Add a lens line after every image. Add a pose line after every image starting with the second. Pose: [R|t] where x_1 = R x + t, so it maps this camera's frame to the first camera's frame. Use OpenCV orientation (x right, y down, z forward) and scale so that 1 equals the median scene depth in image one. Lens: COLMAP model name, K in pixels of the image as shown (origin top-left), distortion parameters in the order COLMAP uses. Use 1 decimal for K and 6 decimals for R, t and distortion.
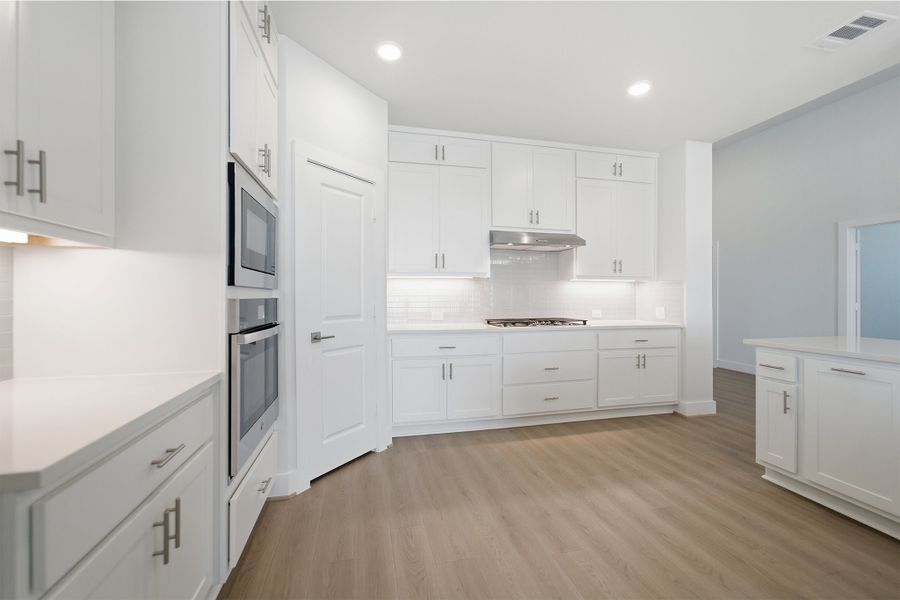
lens RADIAL K [[376.9, 0, 445.2], [0, 376.9, 295.5], [0, 0, 1]] dist [-0.001274, 0.000157]
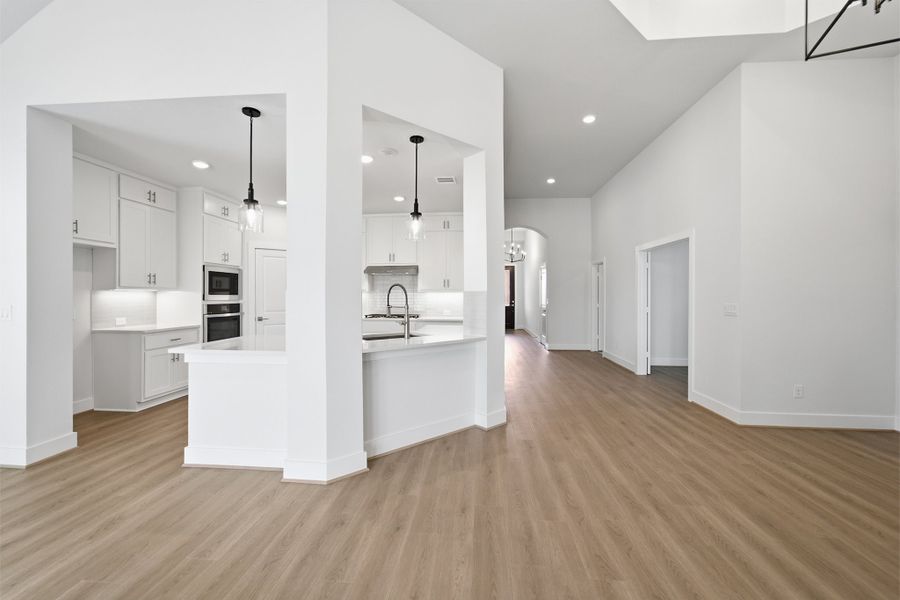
lens RADIAL K [[372.0, 0, 449.0], [0, 372.0, 297.2], [0, 0, 1]] dist [0.027709, -0.011859]
pose [[0.951838, -0.000206, -0.306603, 1.207572], [0.002407, 0.999974, 0.006801, -0.033504], [0.306593, -0.007212, 0.951813, -0.730069]]
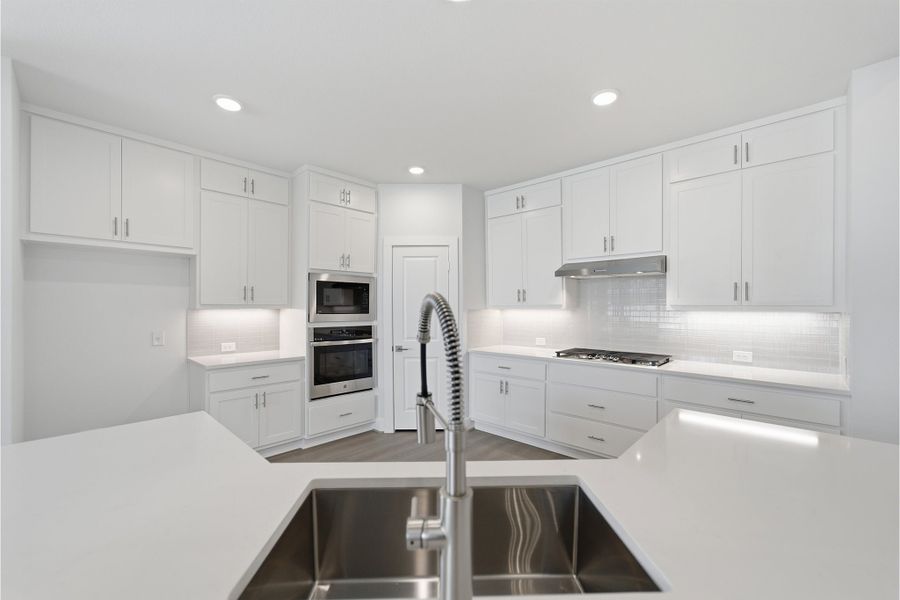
lens RADIAL K [[369.5, 0, 450.6], [0, 369.5, 308.1], [0, 0, 1]] dist [0.001600, 0.000250]
pose [[0.550343, 0.005263, -0.834922, 0.907136], [-0.000999, 0.999984, 0.005646, -0.061512], [0.834938, -0.002273, 0.550339, 0.200580]]
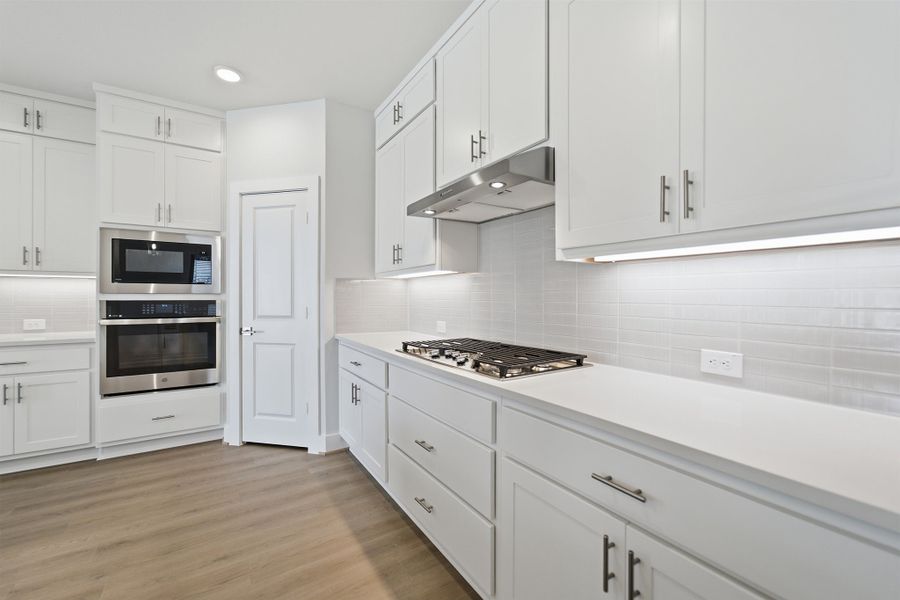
lens RADIAL K [[372.0, 0, 450.8], [0, 372.0, 298.7], [0, 0, 1]] dist [0.000427, 0.000666]
pose [[0.337606, 0.006970, -0.941262, 0.809433], [-0.000353, 0.999973, 0.007278, -0.005831], [0.941288, -0.002125, 0.337599, 0.922839]]
